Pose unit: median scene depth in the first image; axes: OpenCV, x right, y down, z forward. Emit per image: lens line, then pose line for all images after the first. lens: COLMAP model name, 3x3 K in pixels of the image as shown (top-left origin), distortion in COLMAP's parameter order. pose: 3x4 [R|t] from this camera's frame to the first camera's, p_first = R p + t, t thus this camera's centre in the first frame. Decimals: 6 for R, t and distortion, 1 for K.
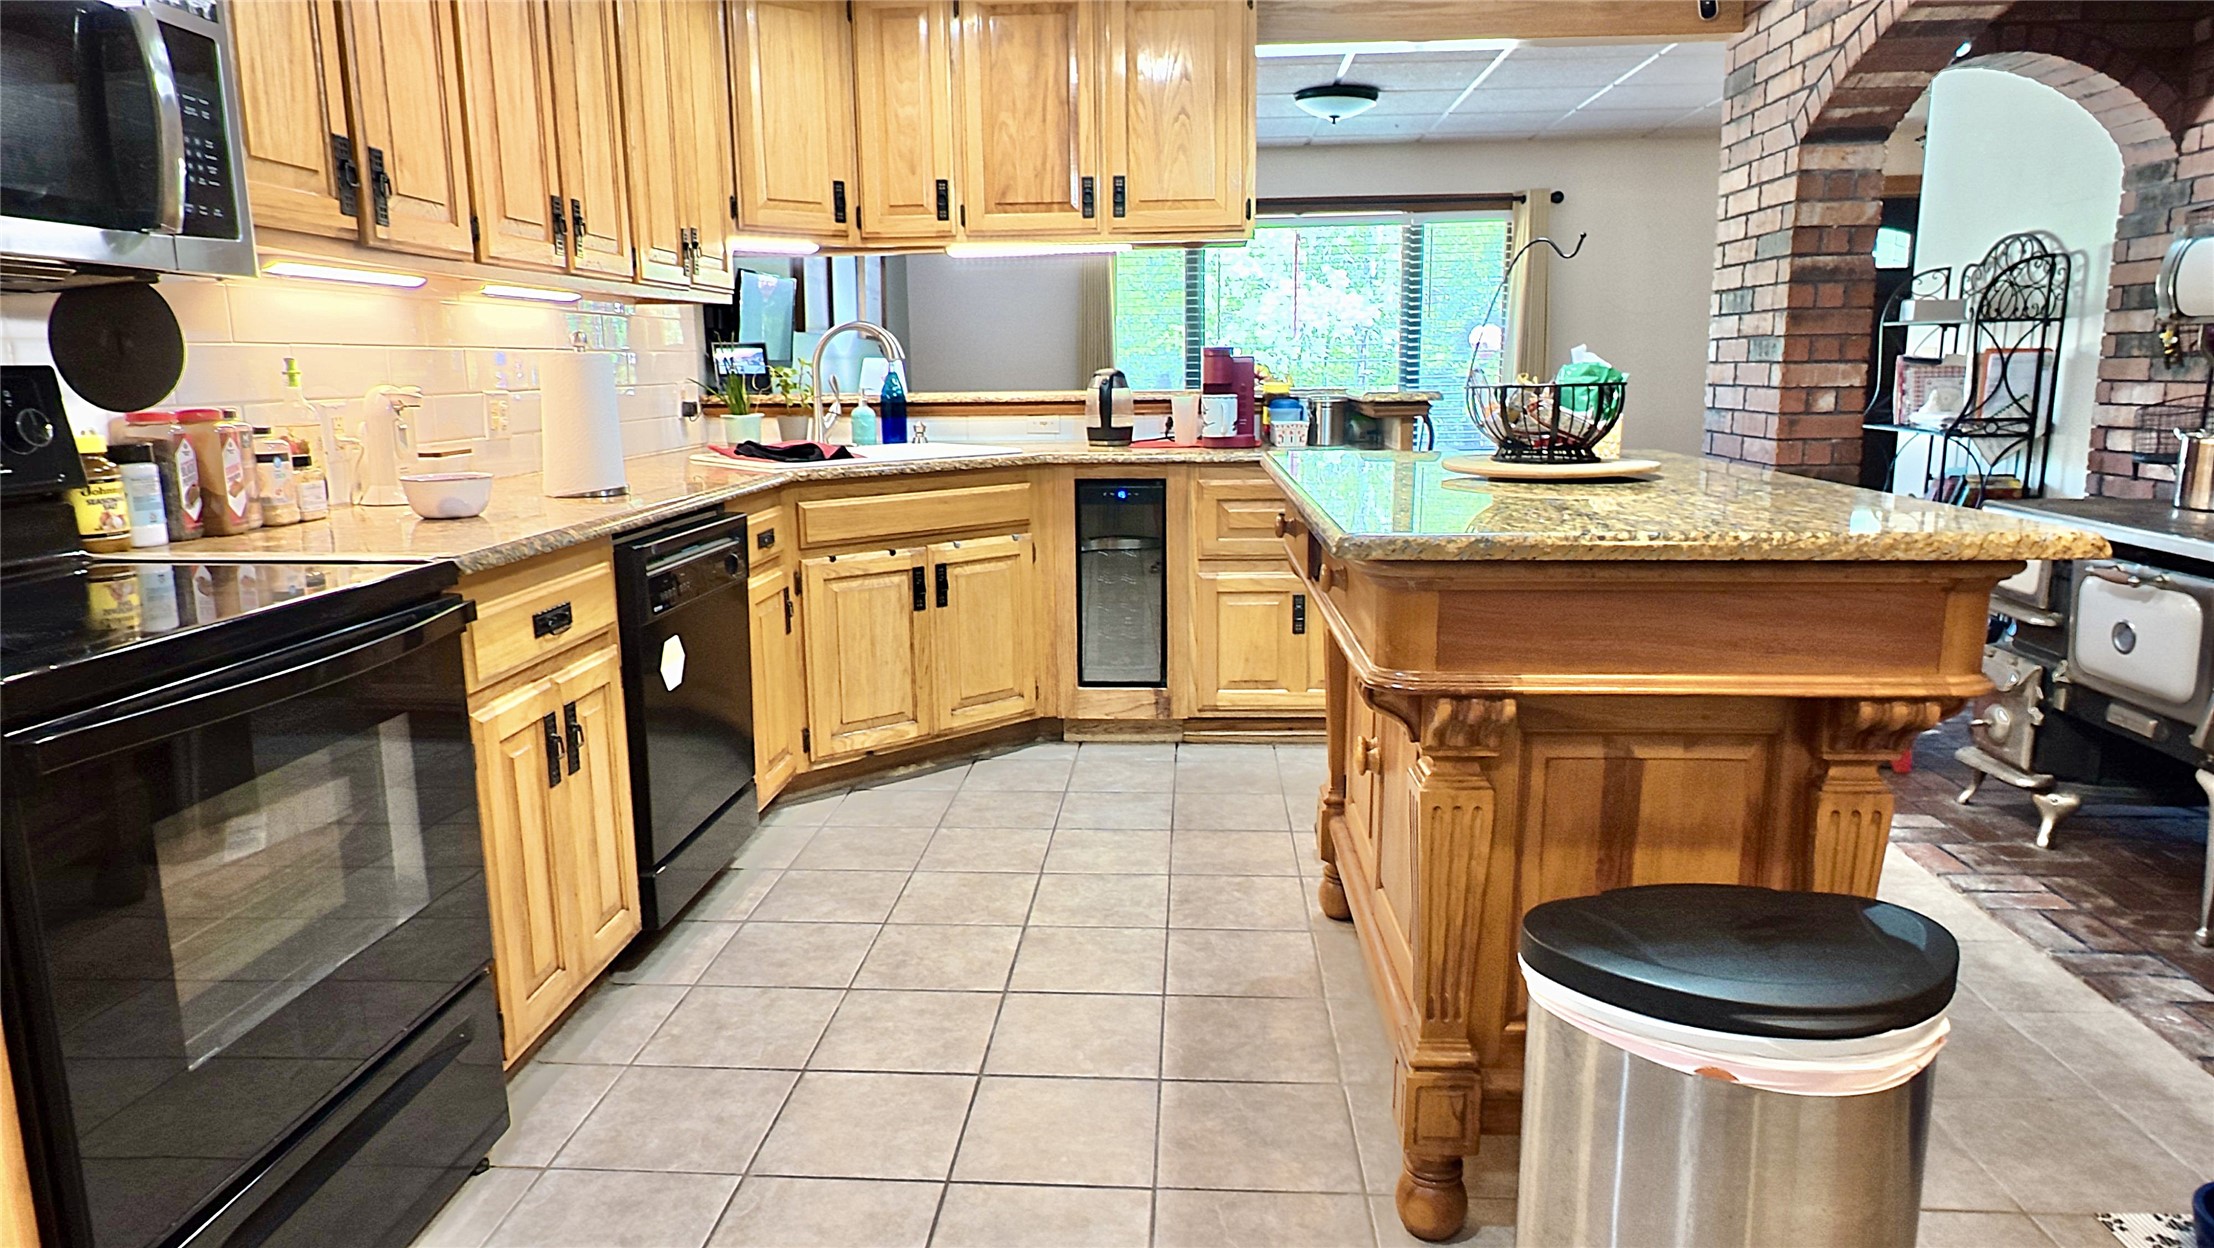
lens RADIAL K [[1347.2, 0, 1112.8], [0, 1347.2, 620.9], [0, 0, 1]] dist [-0.003688, 0.000808]
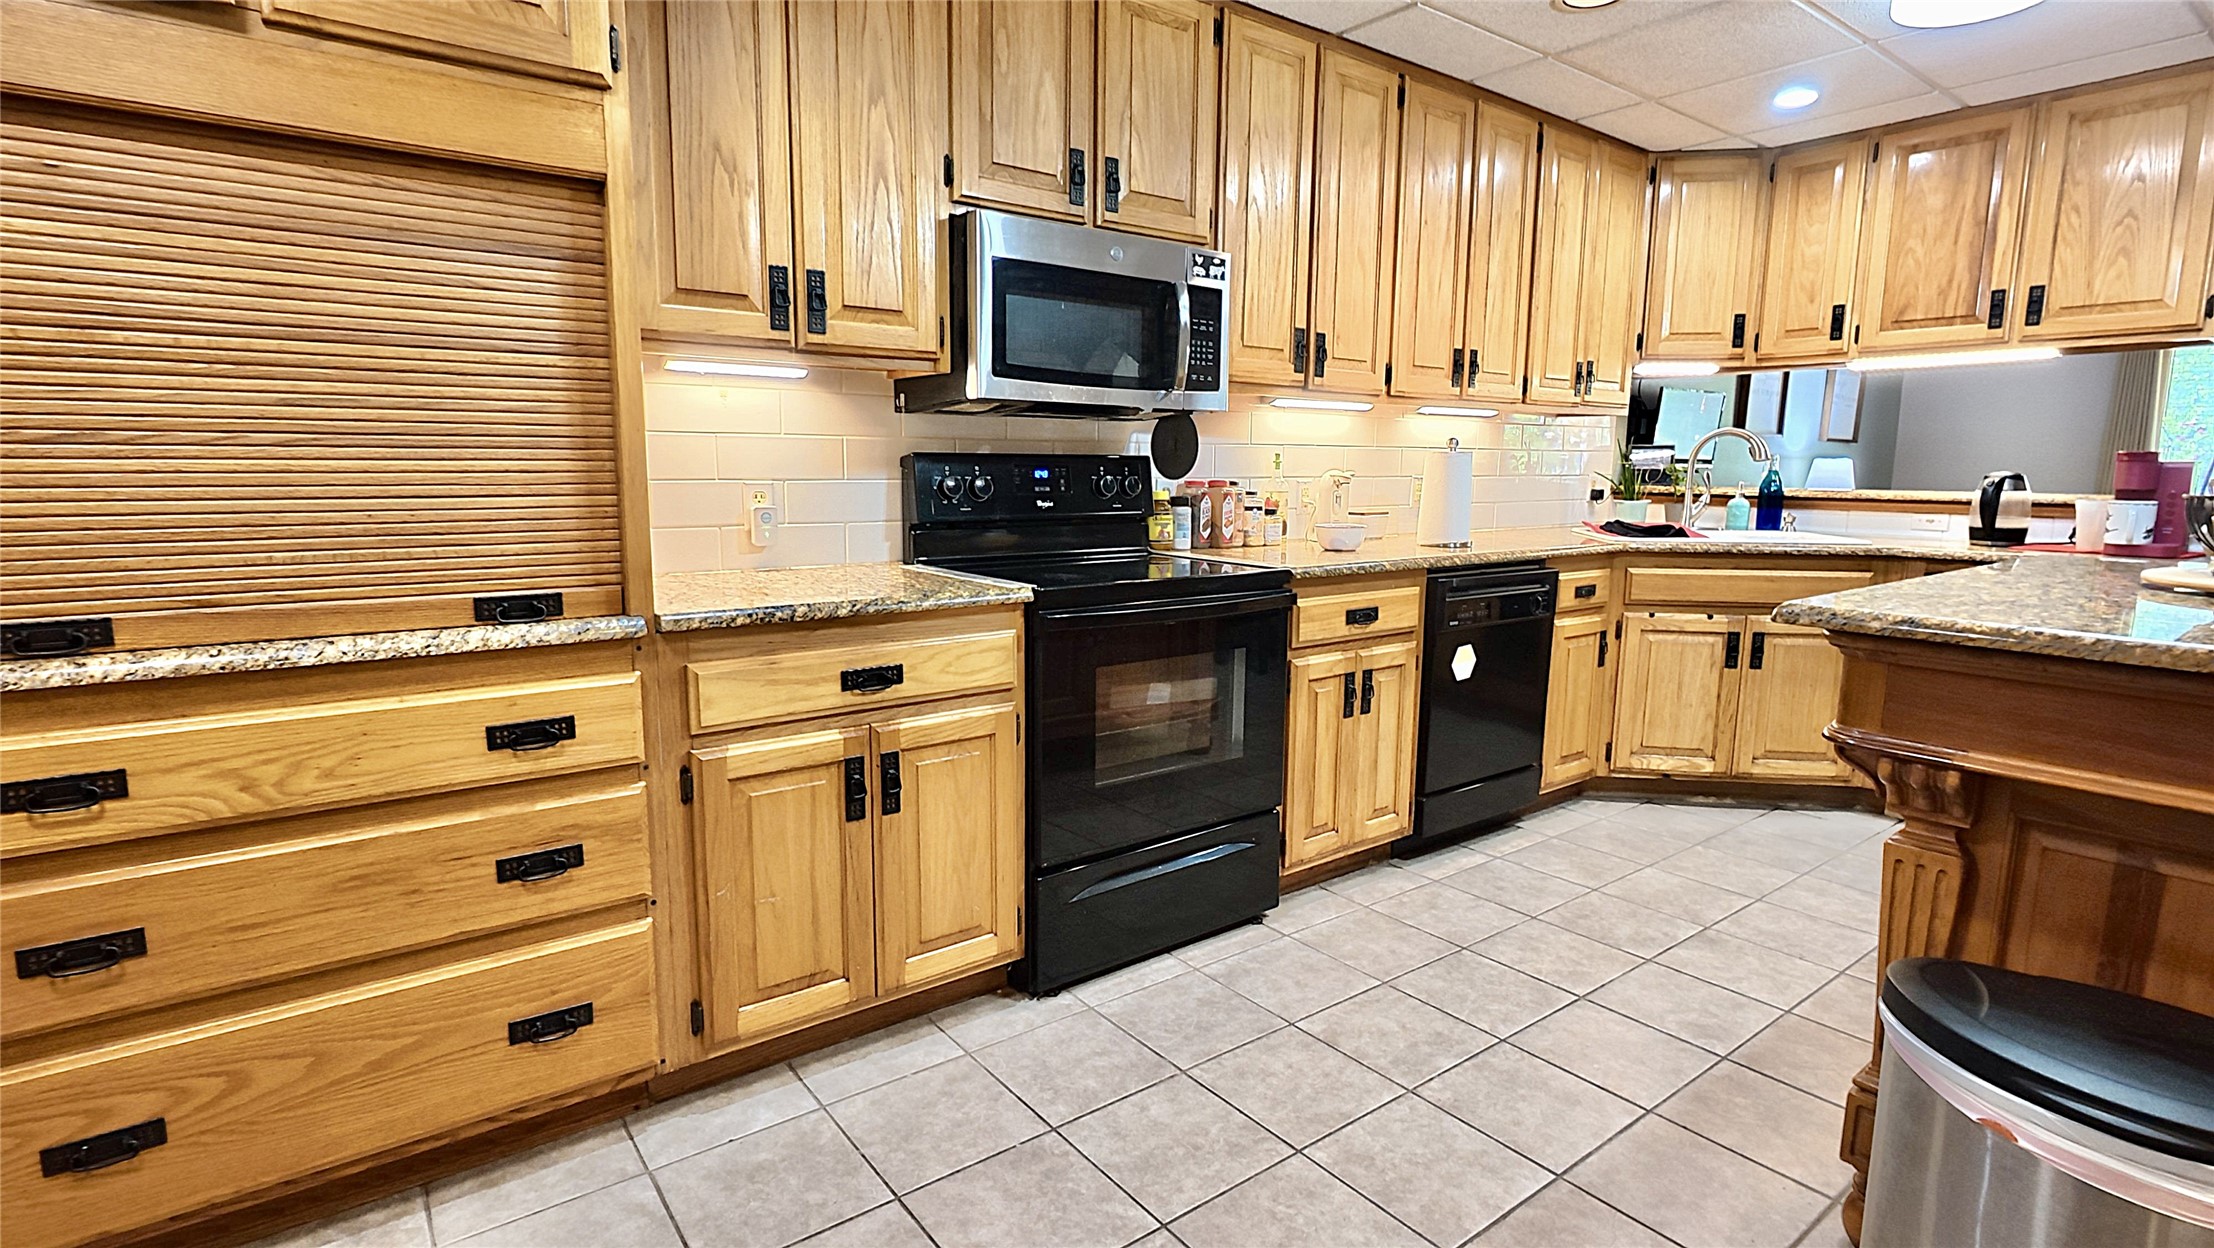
lens RADIAL K [[1072.1, 0, 1101.3], [0, 1072.1, 620.3], [0, 0, 1]] dist [-0.002066, -0.002279]
pose [[0.647446, 0.126803, -0.751489, 0.272861], [-0.156450, 0.987174, 0.031781, 0.009977], [0.745880, 0.096994, 0.658980, -0.063231]]
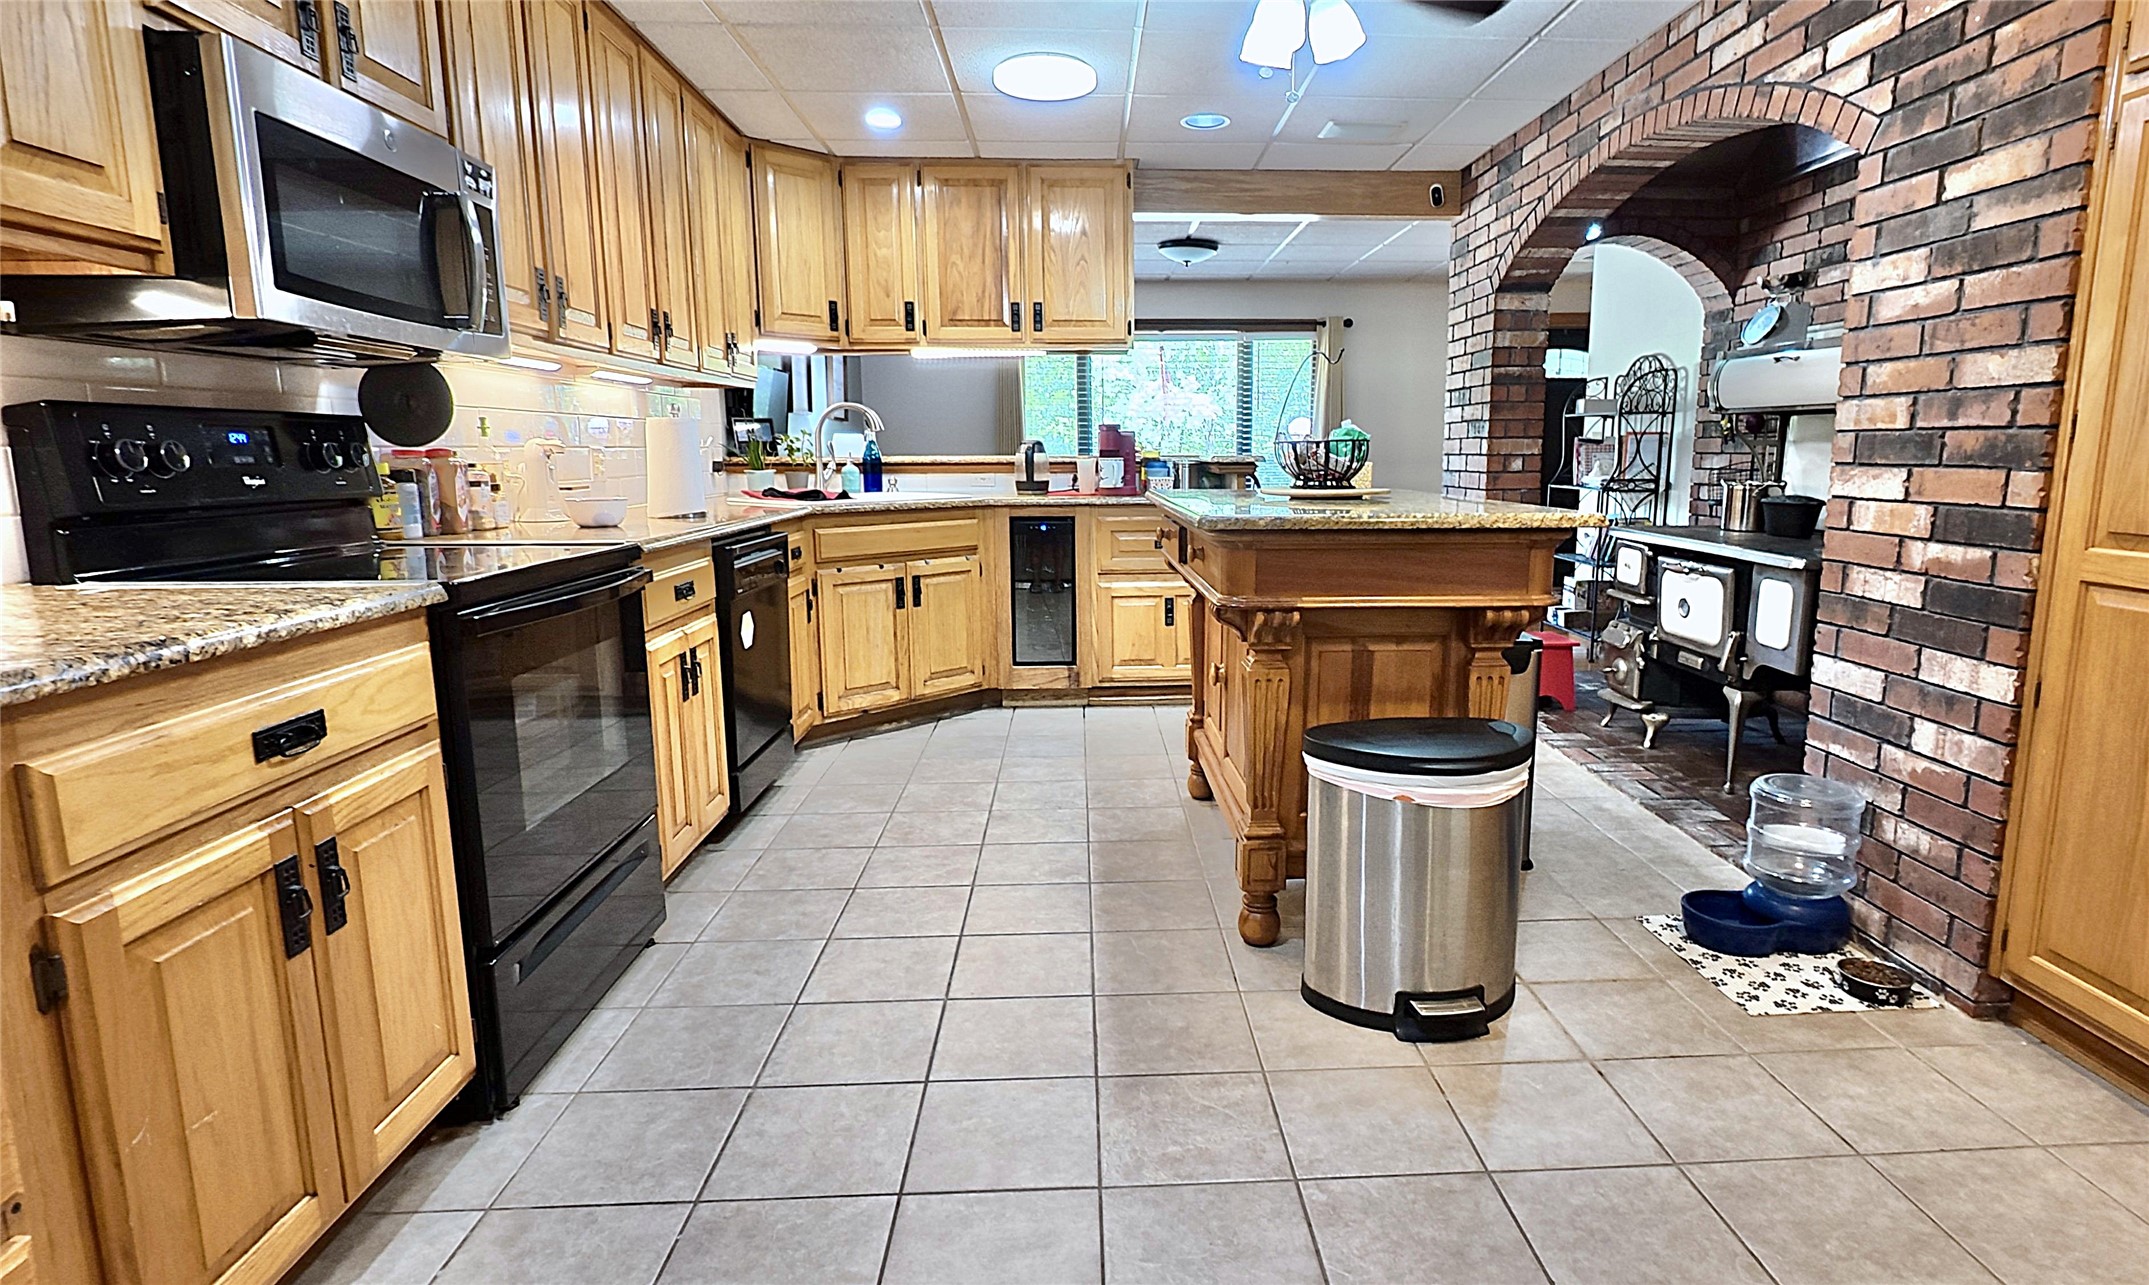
lens RADIAL K [[1111.3, 0, 1144.1], [0, 1111.3, 641.4], [0, 0, 1]] dist [-0.002360, -0.004133]
pose [[0.992598, -0.012566, 0.120798, -0.043582], [0.014789, 0.999737, -0.017530, 0.067080], [-0.120546, 0.019187, 0.992522, -0.231890]]
